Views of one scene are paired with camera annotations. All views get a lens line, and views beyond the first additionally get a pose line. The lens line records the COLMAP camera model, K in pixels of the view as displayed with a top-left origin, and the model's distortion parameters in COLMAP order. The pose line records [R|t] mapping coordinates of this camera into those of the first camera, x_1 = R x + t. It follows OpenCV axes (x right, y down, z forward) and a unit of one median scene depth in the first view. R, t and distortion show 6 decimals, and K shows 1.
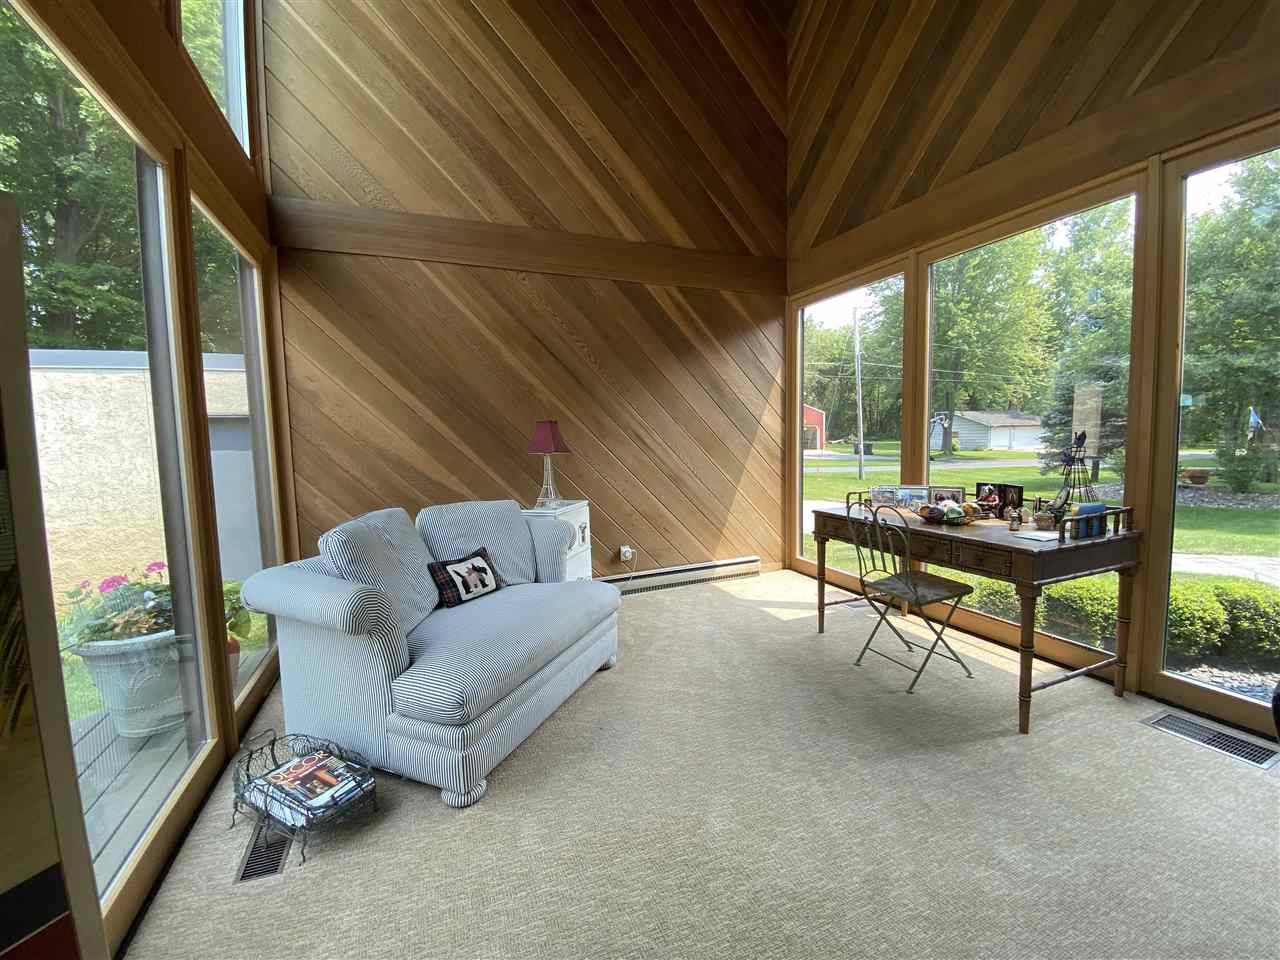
lens RADIAL K [[514.2, 0, 640.0], [0, 514.2, 480.0], [0, 0, 1]] dist [-0.001139, -0.000237]
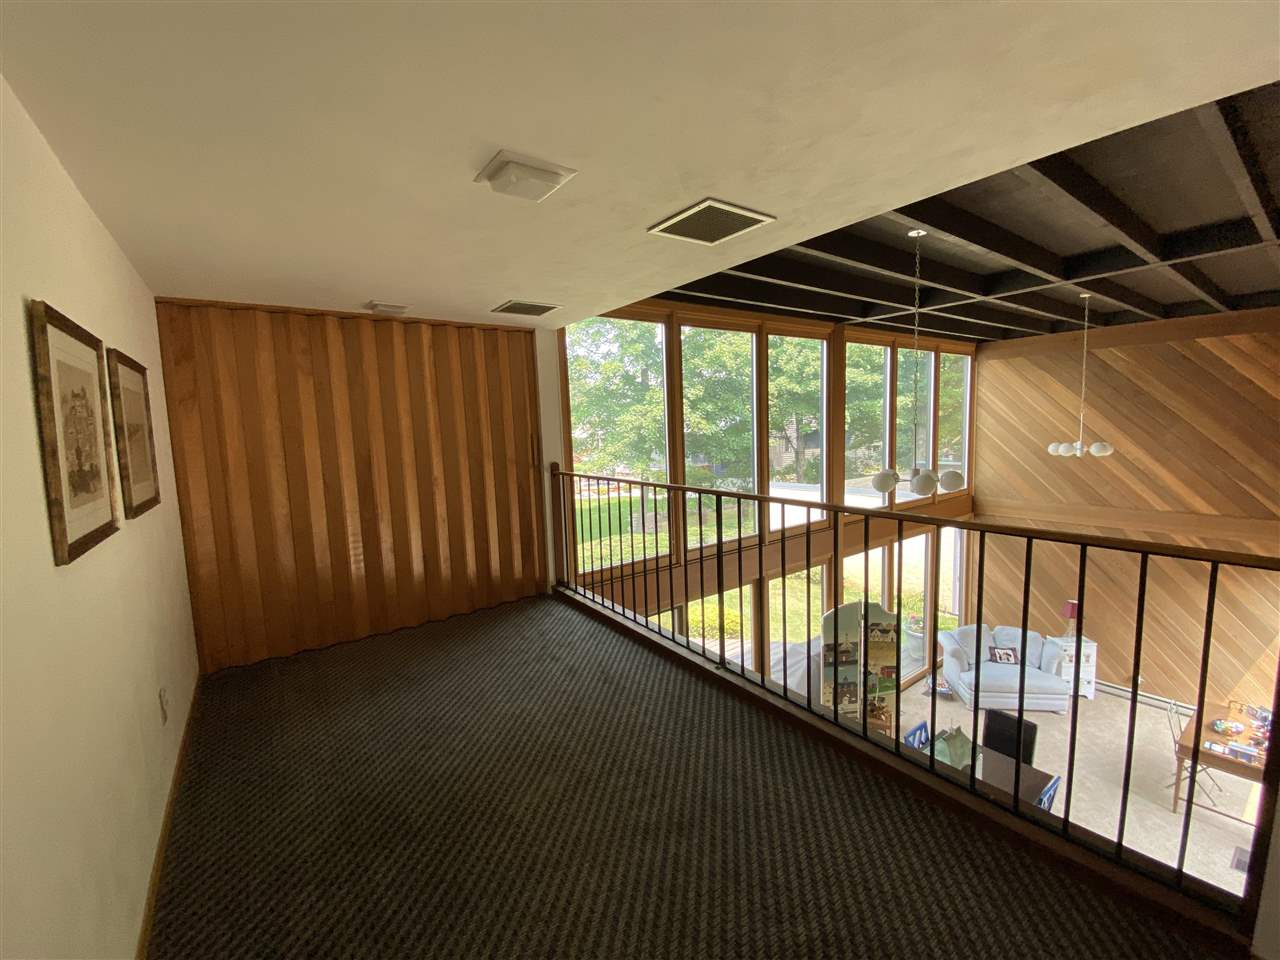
lens RADIAL K [[522.7, 0, 642.4], [0, 522.7, 485.4], [0, 0, 1]] dist [0.019959, -0.016941]
pose [[0.237742, 0.120983, -0.963764, 1.485628], [-0.051554, 0.992386, 0.111859, -0.764269], [0.969959, 0.023092, 0.242169, -1.337687]]
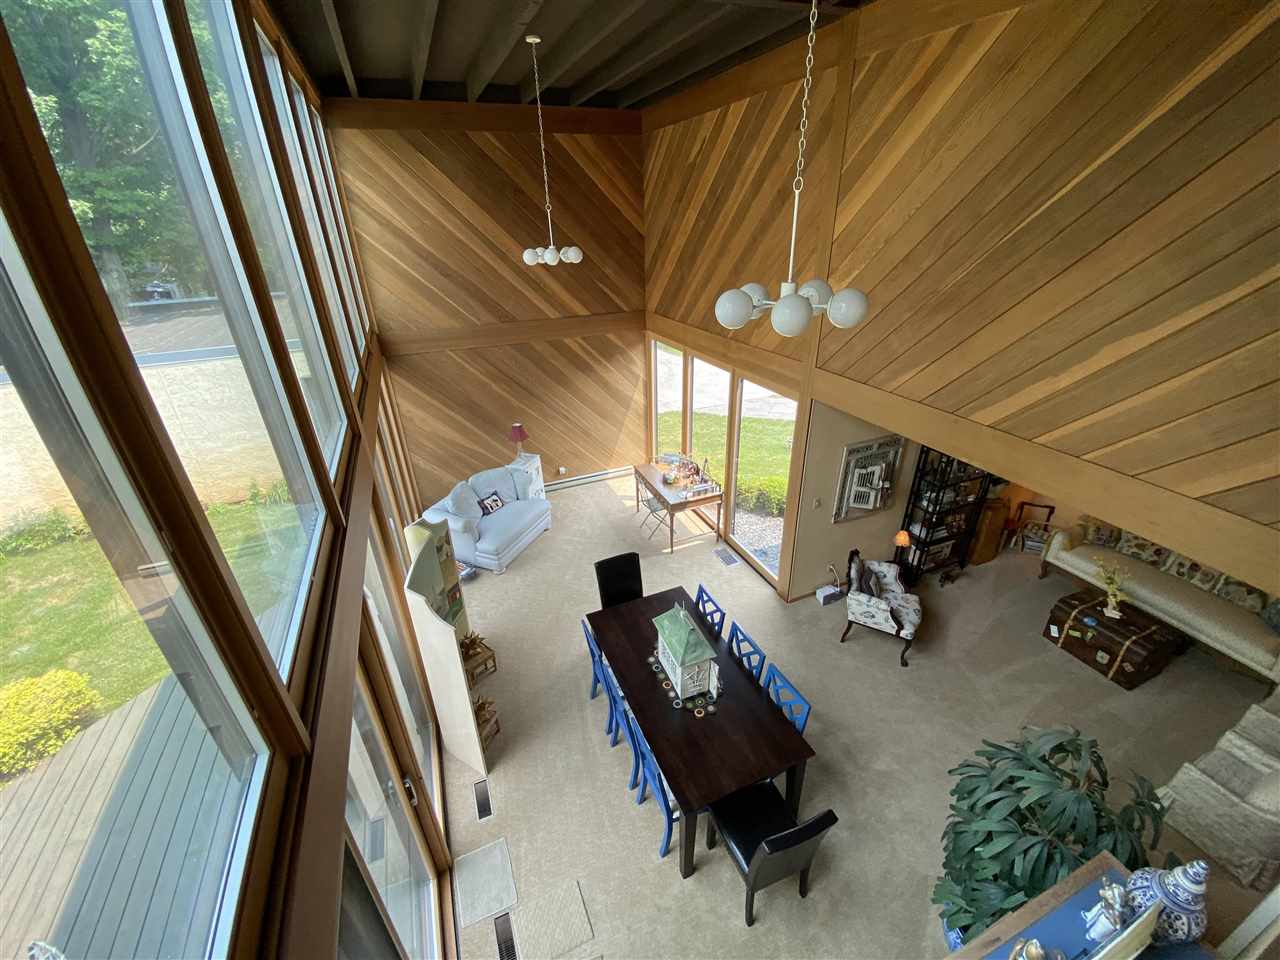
lens RADIAL K [[522.7, 0, 642.4], [0, 522.7, 485.4], [0, 0, 1]] dist [0.019959, -0.016941]
pose [[0.999994, -0.003420, 0.000694, 0.356310], [0.002900, 0.925101, 0.379710, -0.727368], [-0.001941, -0.379705, 0.925105, -1.178230]]
